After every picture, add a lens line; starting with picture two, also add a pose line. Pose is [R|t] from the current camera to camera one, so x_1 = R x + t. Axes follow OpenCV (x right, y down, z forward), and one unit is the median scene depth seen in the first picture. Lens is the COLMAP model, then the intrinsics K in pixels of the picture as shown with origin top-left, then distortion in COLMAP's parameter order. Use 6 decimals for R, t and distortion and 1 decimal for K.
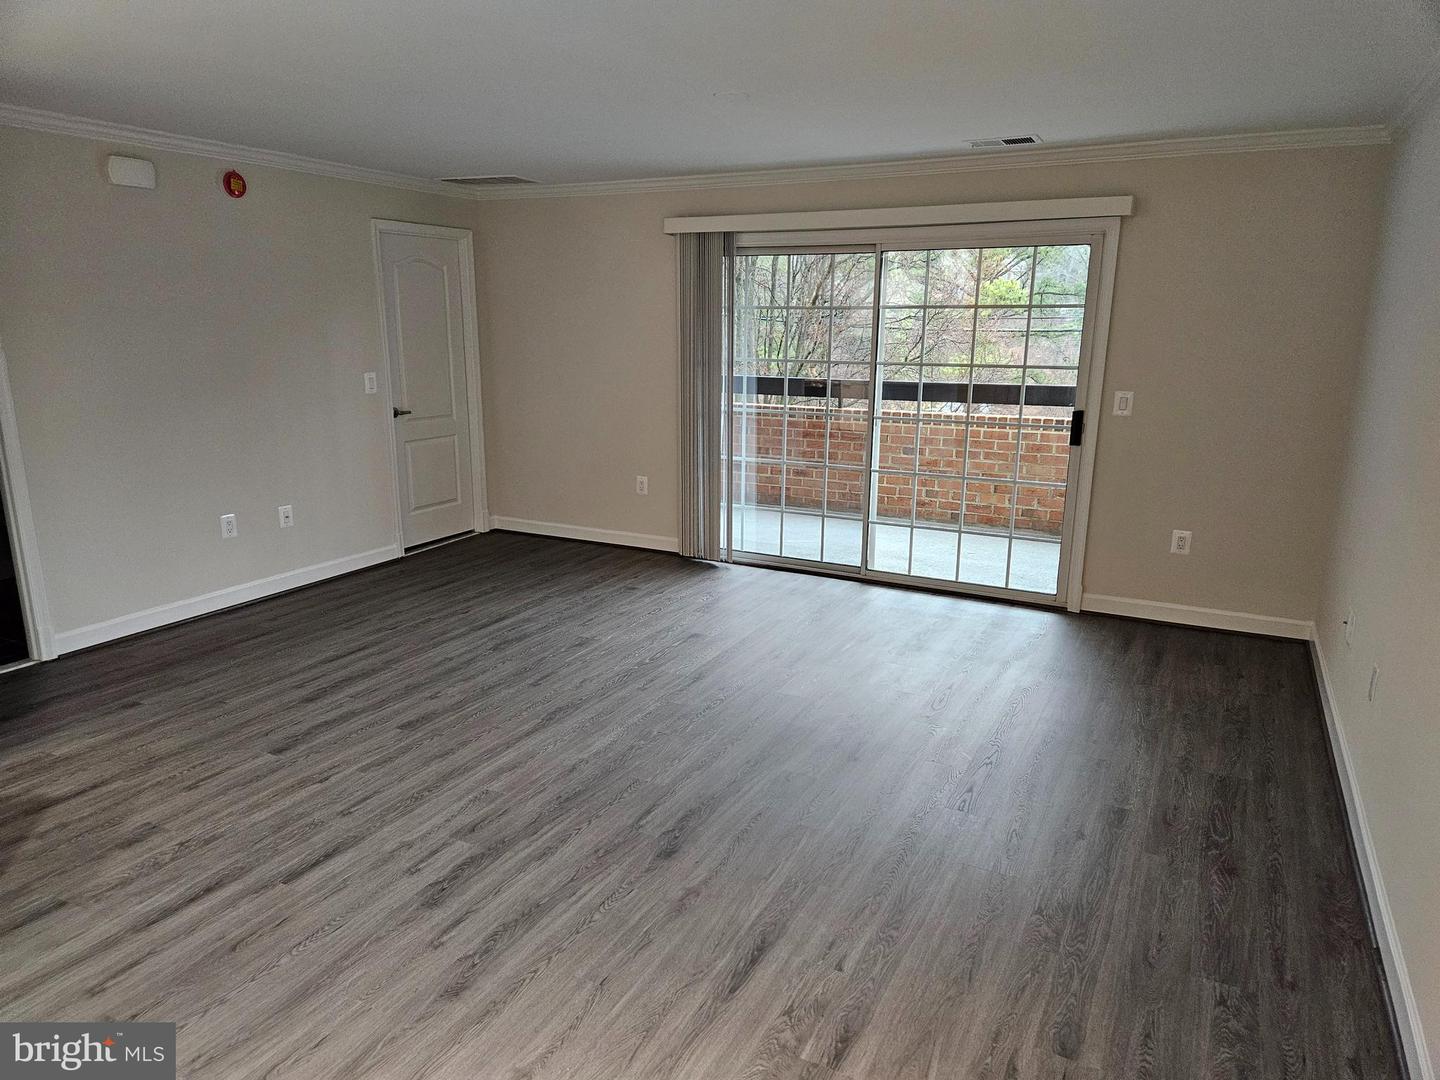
lens RADIAL K [[955.1, 0, 711.4], [0, 955.1, 541.0], [0, 0, 1]] dist [0.080853, -0.061749]
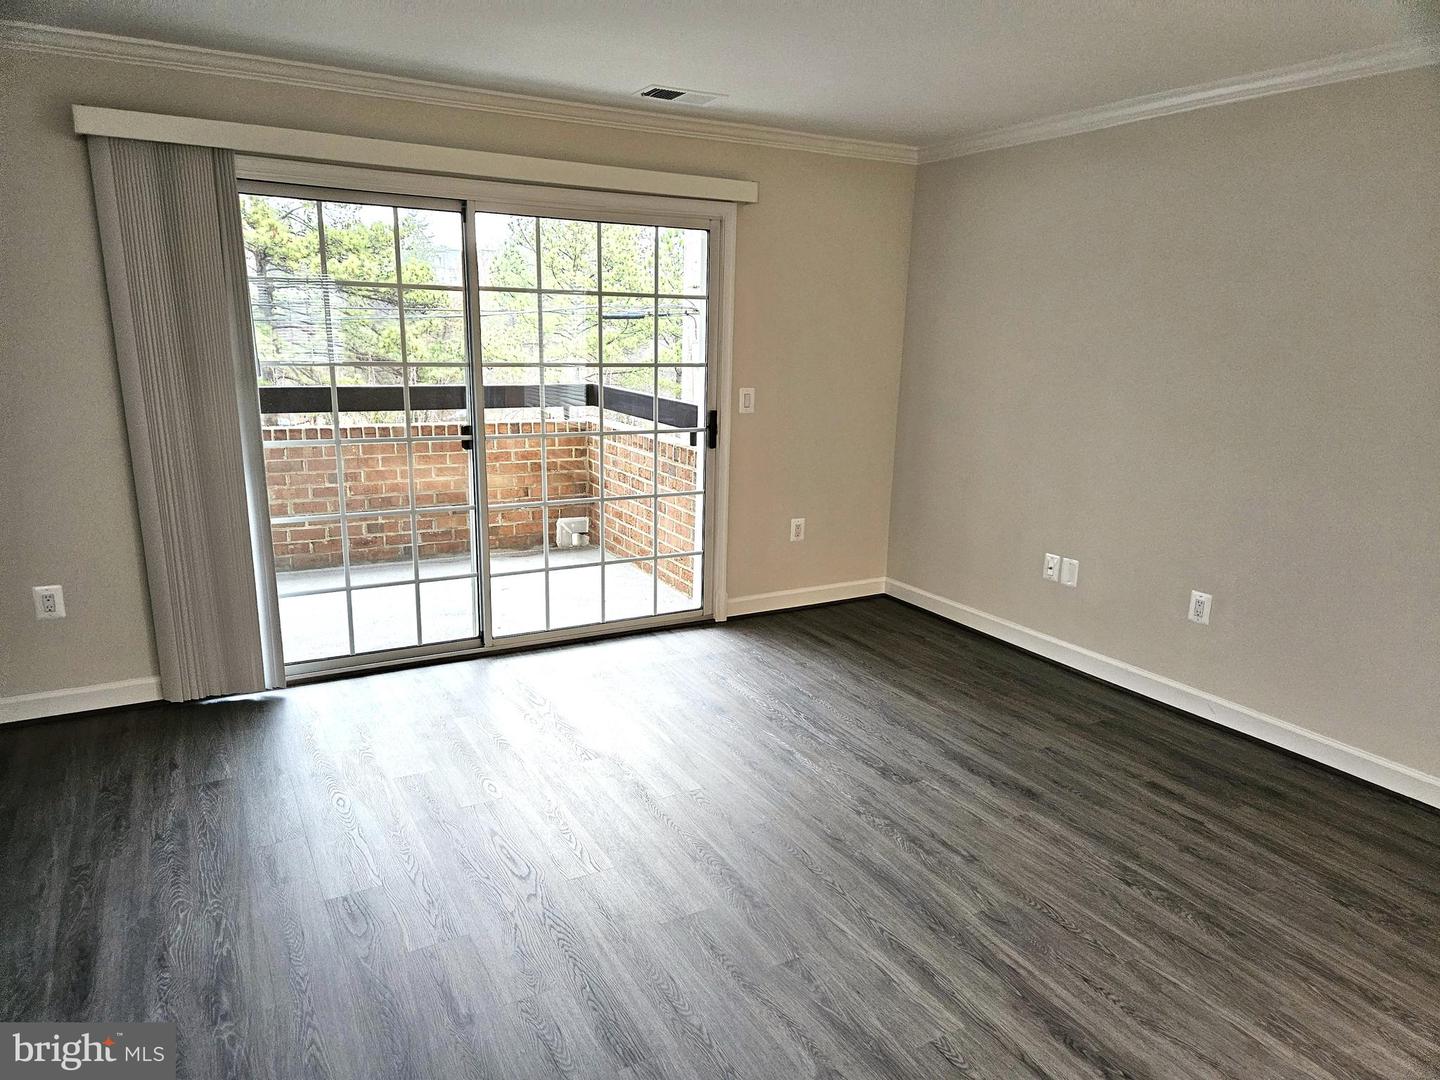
lens RADIAL K [[955.1, 0, 717.4], [0, 955.1, 551.7], [0, 0, 1]] dist [0.080853, -0.061749]
pose [[0.539694, -0.190665, 0.819986, -0.357453], [0.175092, 0.978138, 0.112198, -0.092573], [-0.823452, 0.083021, 0.561280, 0.433437]]
